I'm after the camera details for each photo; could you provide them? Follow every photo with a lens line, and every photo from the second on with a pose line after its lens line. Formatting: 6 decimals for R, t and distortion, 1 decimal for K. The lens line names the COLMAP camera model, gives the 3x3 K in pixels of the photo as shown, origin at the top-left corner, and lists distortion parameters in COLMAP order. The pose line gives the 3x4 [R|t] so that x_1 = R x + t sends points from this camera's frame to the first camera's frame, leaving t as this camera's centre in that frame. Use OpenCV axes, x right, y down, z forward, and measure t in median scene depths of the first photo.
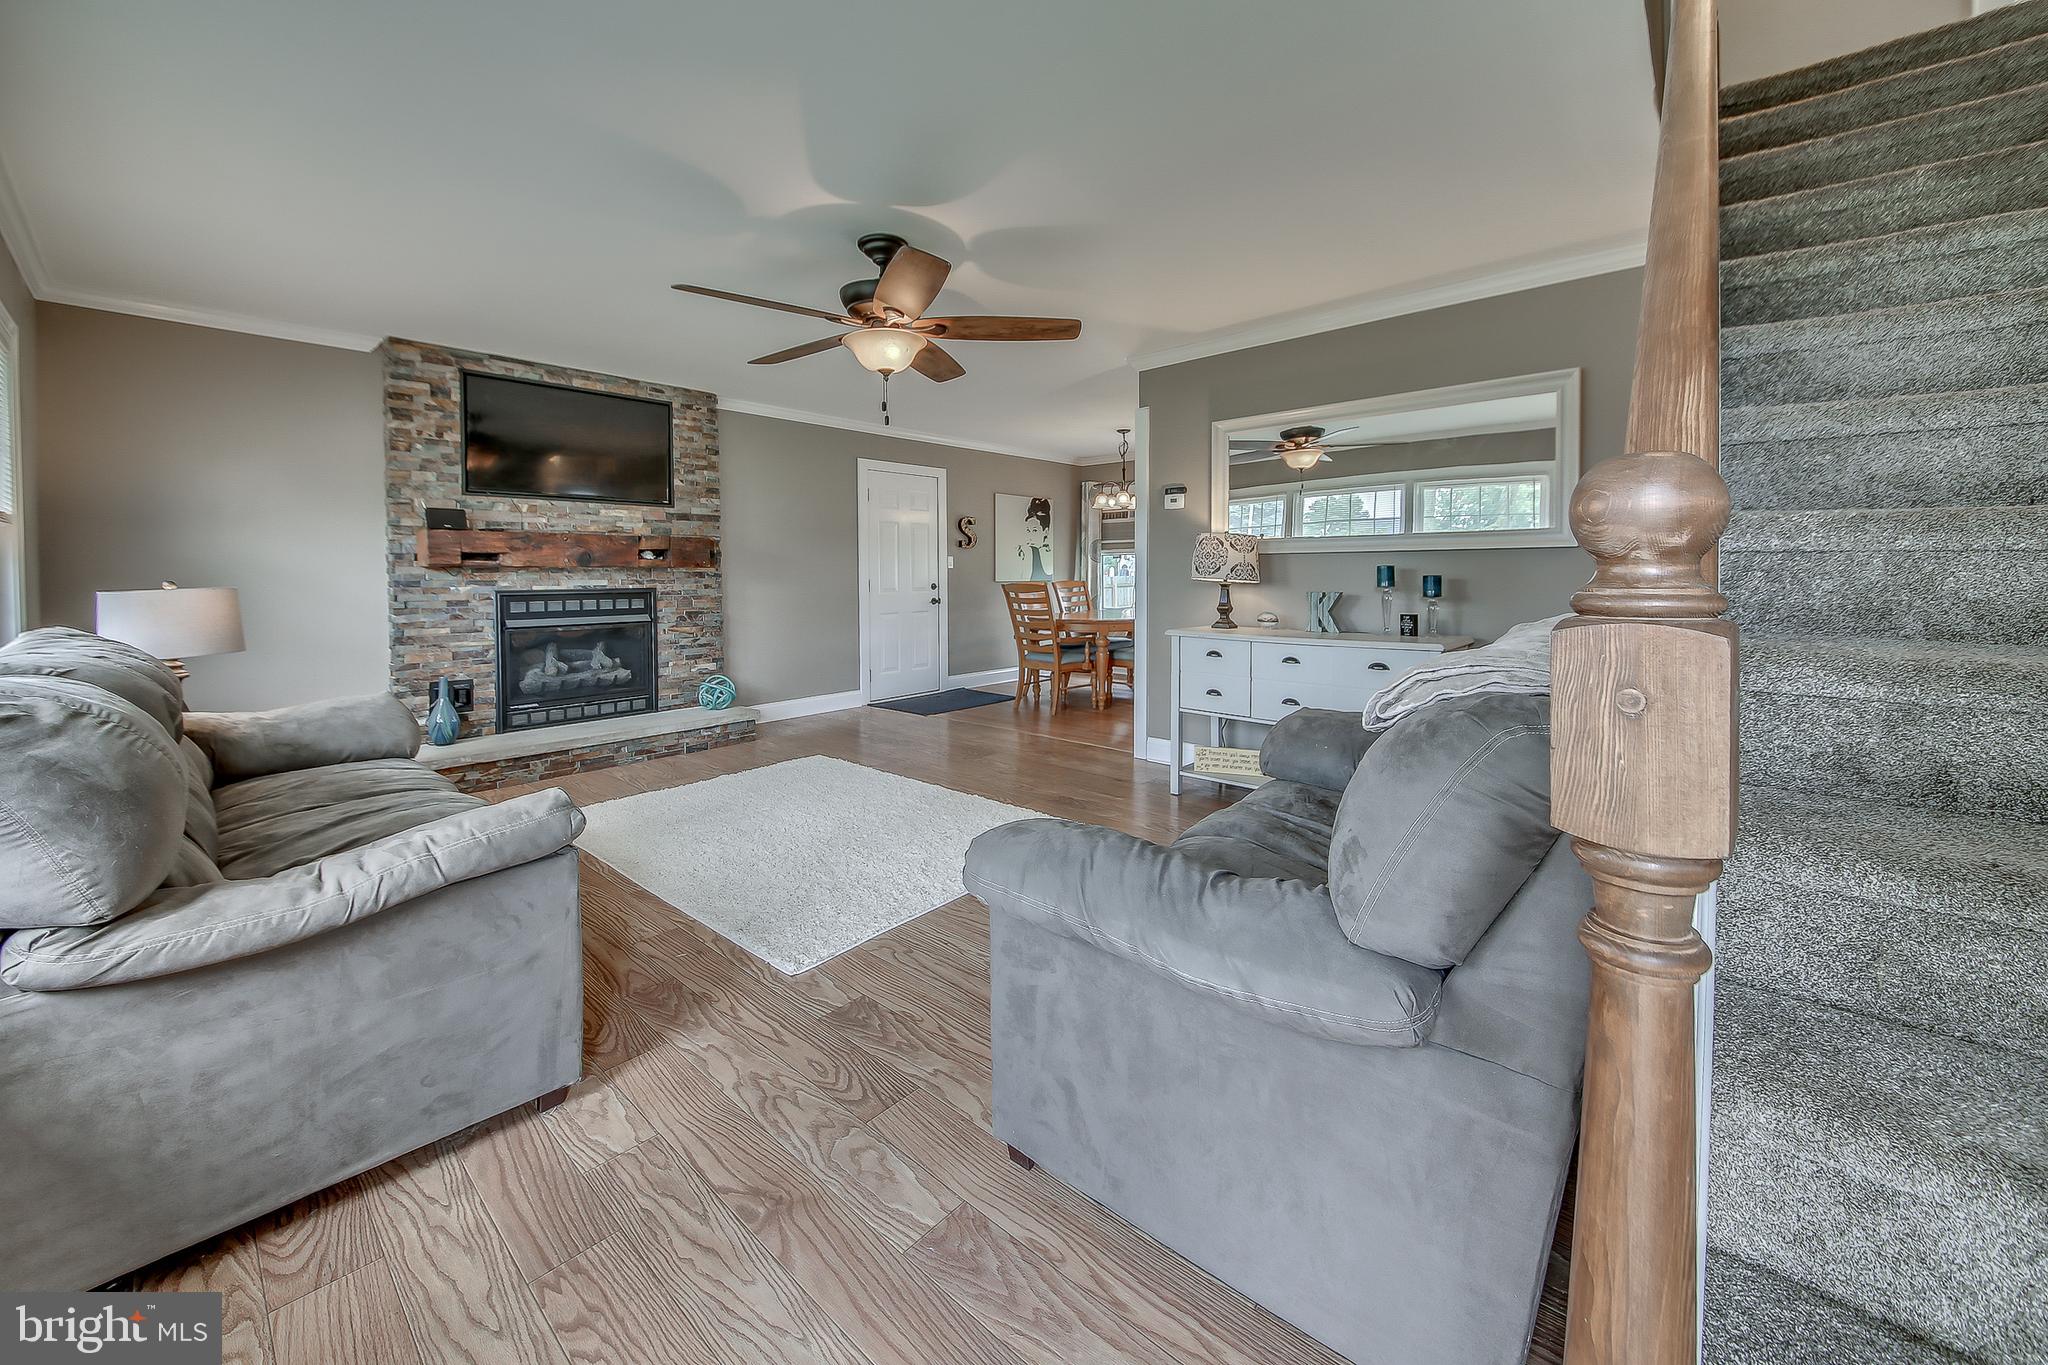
lens RADIAL K [[740.0, 0, 1075.4], [0, 740.0, 584.2], [0, 0, 1]] dist [-0.024840, -0.002113]
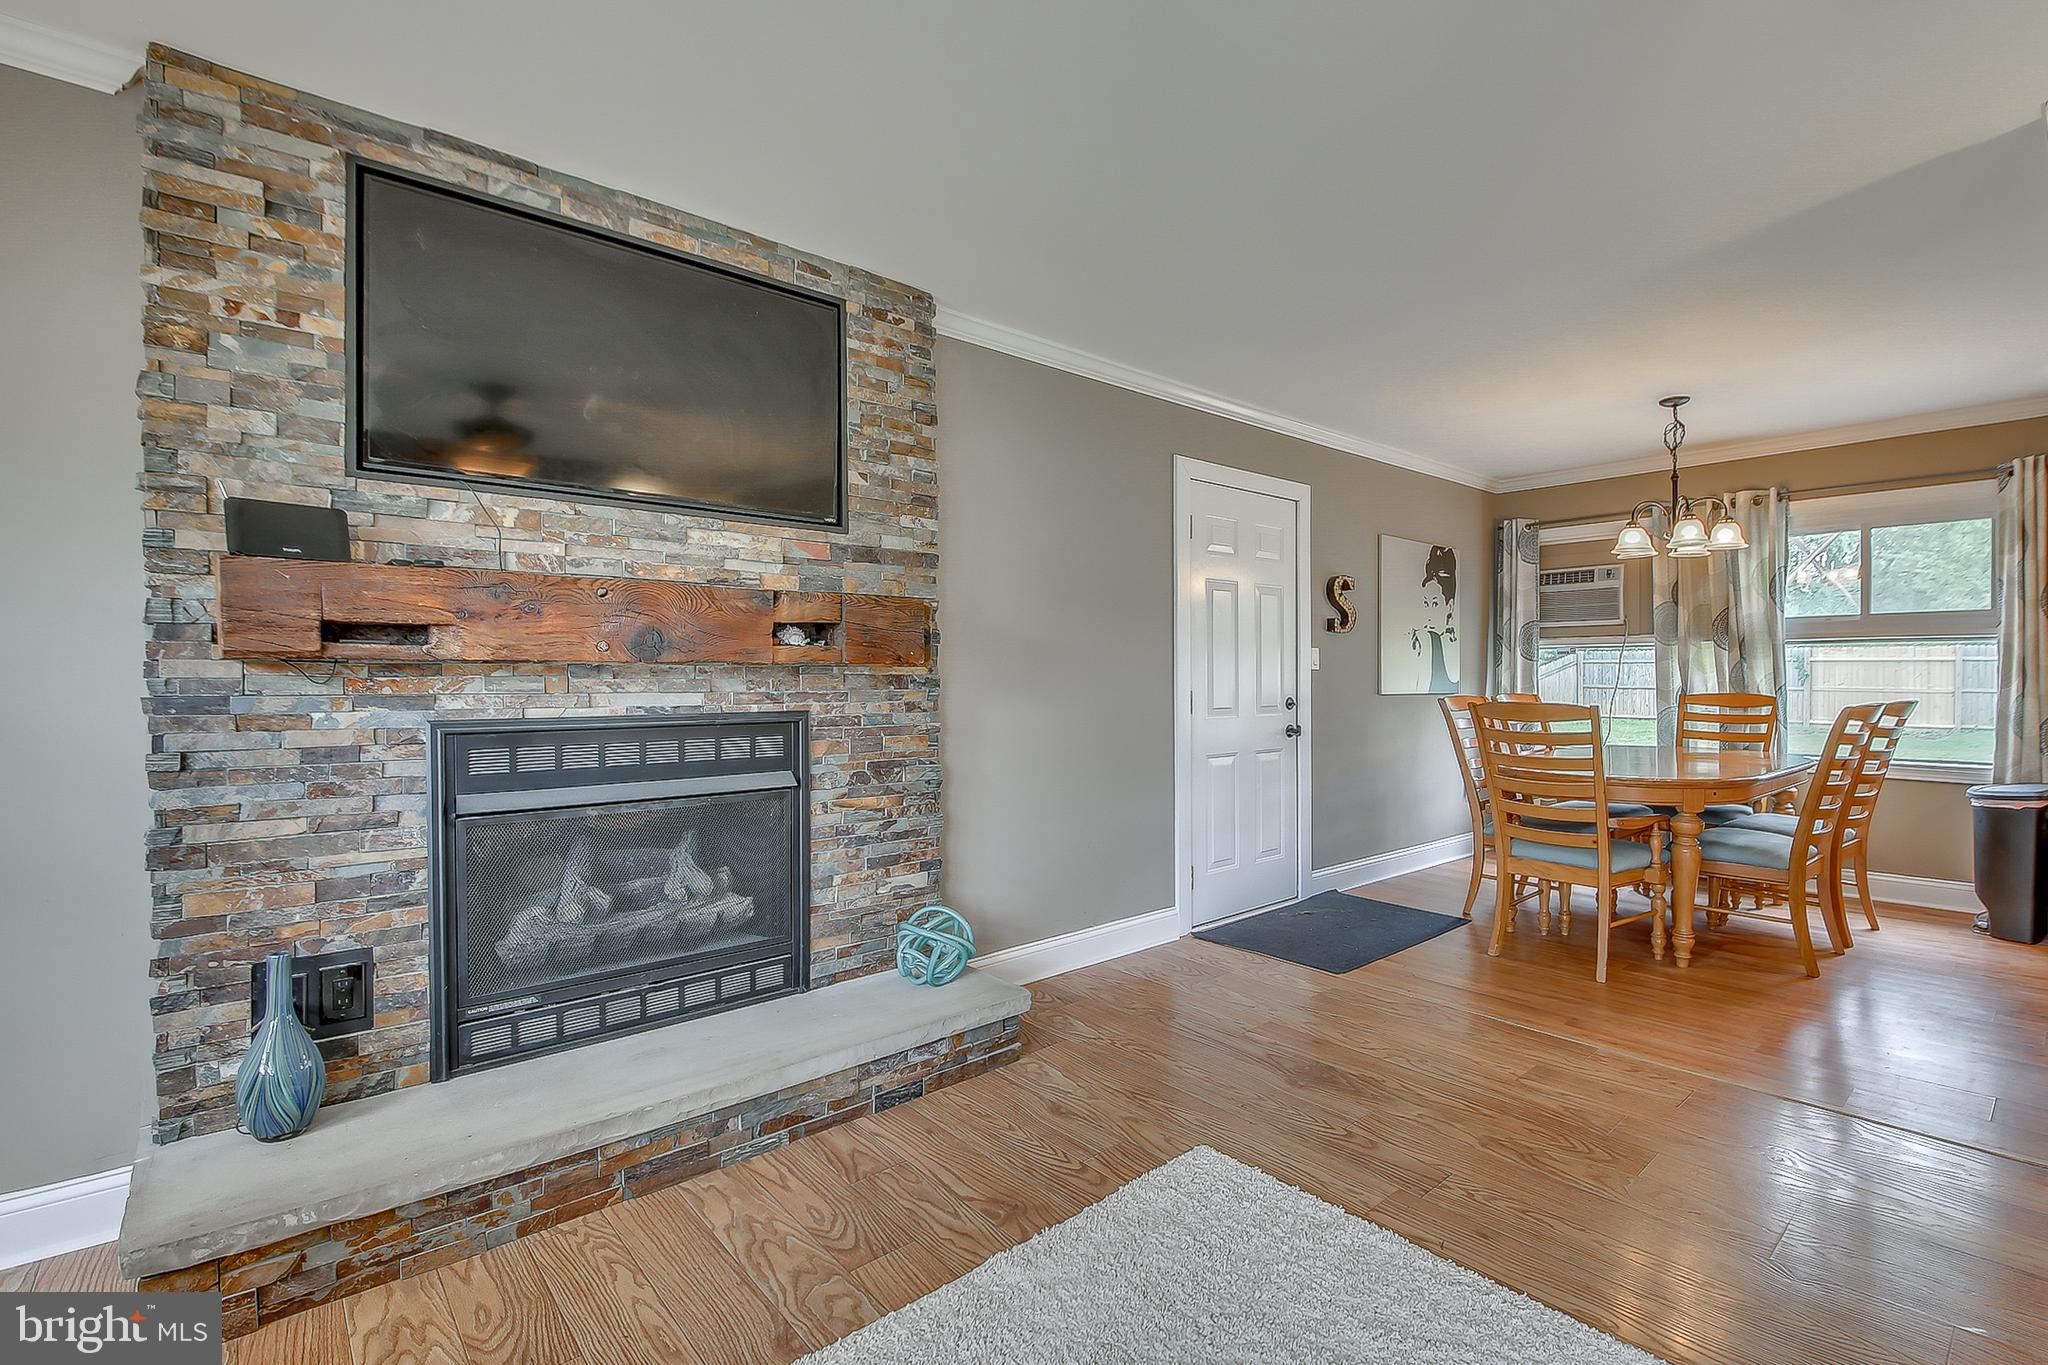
lens RADIAL K [[902.4, 0, 1157.8], [0, 902.4, 682.1], [0, 0, 1]] dist [-0.015024, -0.003635]
pose [[0.992748, 0.006662, -0.120029, -0.308338], [-0.007598, 0.999944, -0.007348, -0.010578], [0.119973, 0.008206, 0.992743, 0.503916]]
